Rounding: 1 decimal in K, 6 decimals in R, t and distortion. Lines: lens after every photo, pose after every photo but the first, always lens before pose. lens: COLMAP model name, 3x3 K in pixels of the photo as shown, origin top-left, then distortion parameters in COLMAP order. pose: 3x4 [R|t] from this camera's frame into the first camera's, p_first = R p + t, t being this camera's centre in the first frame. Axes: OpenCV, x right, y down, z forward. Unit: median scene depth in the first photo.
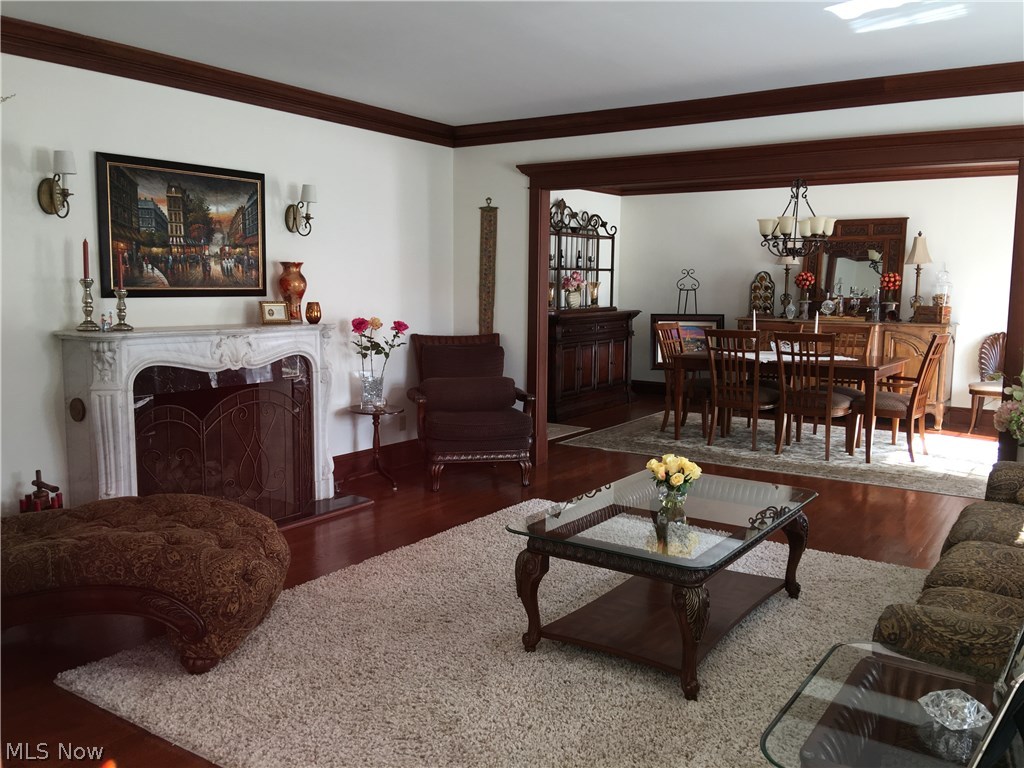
lens RADIAL K [[862.9, 0, 513.3], [0, 862.9, 384.7], [0, 0, 1]] dist [0.057774, -0.047577]
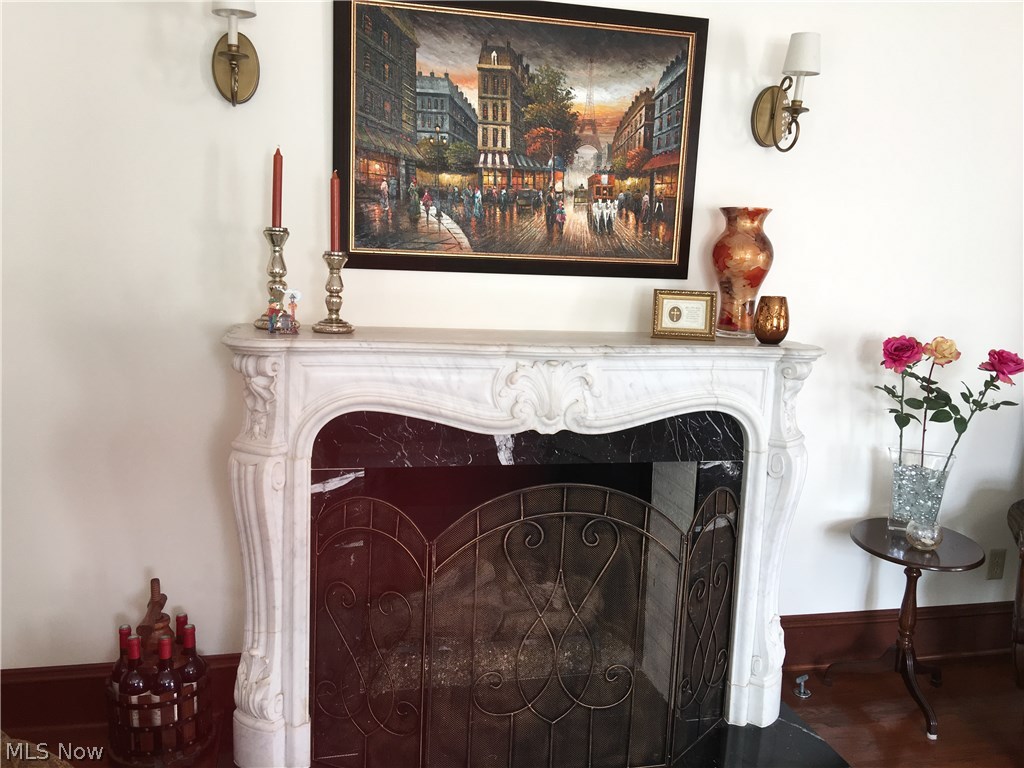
lens RADIAL K [[862.9, 0, 510.2], [0, 862.9, 384.2], [0, 0, 1]] dist [0.057774, -0.047577]
pose [[0.746580, 0.122791, -0.653866, -0.035351], [-0.112762, 0.991955, 0.057530, -0.064292], [0.655669, 0.030780, 0.754420, 0.606474]]
